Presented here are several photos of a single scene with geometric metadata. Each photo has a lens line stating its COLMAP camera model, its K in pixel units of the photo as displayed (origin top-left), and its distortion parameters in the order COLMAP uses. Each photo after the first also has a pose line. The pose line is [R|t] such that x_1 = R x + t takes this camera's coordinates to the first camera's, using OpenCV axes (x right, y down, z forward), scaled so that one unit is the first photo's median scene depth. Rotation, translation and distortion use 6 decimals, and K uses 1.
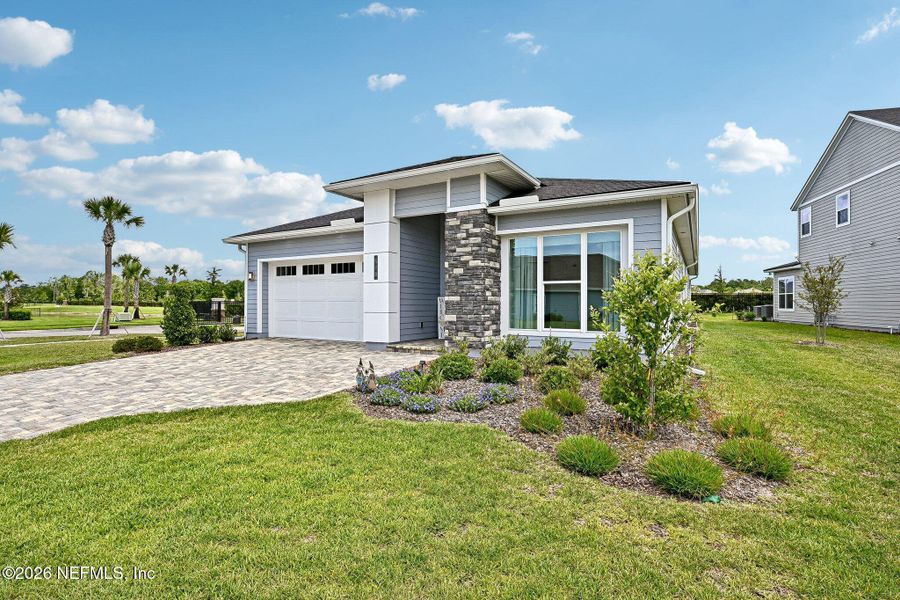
lens RADIAL K [[432.6, 0, 450.0], [0, 432.6, 300.0], [0, 0, 1]] dist [0.000724, -0.000135]
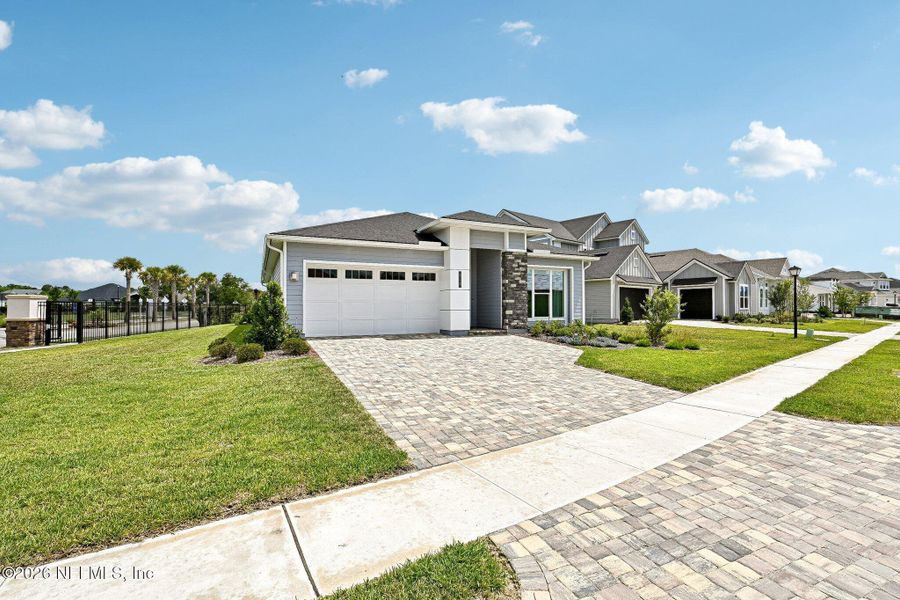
lens RADIAL K [[406.6, 0, 451.1], [0, 406.6, 306.1], [0, 0, 1]] dist [-0.001157, -0.000165]
pose [[0.571266, 0.001266, 0.820764, -1.460456], [-0.001372, 0.999999, -0.000587, 0.017660], [-0.820764, -0.000791, 0.571267, 0.261371]]
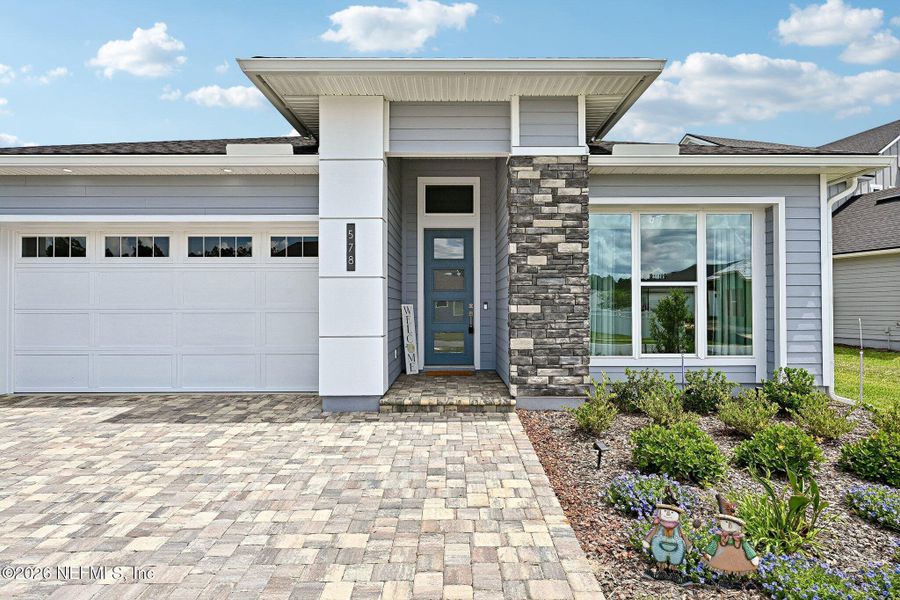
lens RADIAL K [[475.3, 0, 450.0], [0, 475.3, 300.0], [0, 0, 1]] dist [-0.001507, -0.000278]
pose [[0.866658, 0.002561, 0.498896, -0.383963], [0.000204, 0.999985, -0.005487, -0.011837], [-0.498903, 0.004857, 0.866644, 0.511244]]
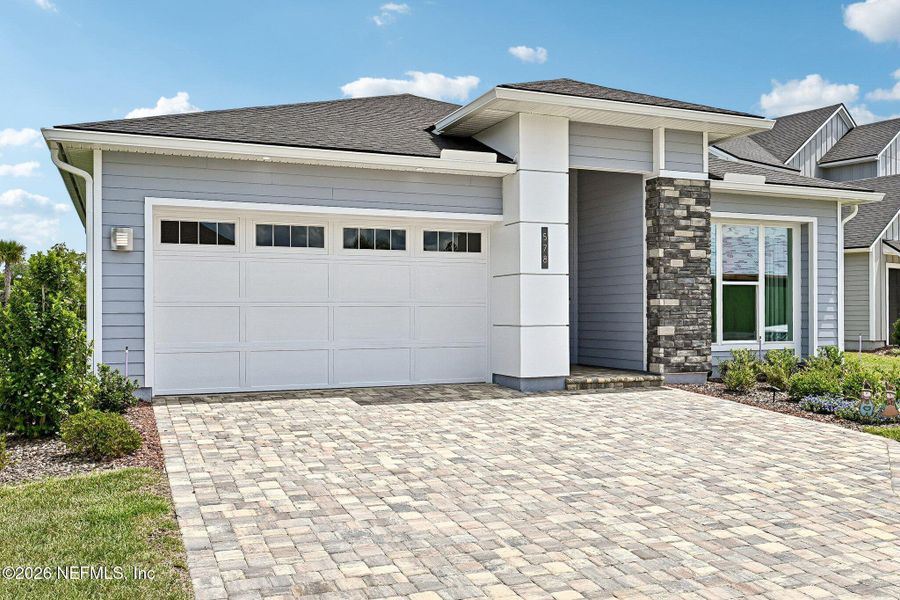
lens RADIAL K [[798.3, 0, 451.6], [0, 798.3, 310.7], [0, 0, 1]] dist [-0.007174, -0.002408]
pose [[0.611203, -0.001668, 0.791472, -1.207585], [-0.001508, 0.999994, 0.003272, 0.005880], [-0.791473, -0.003194, 0.611196, 0.492635]]
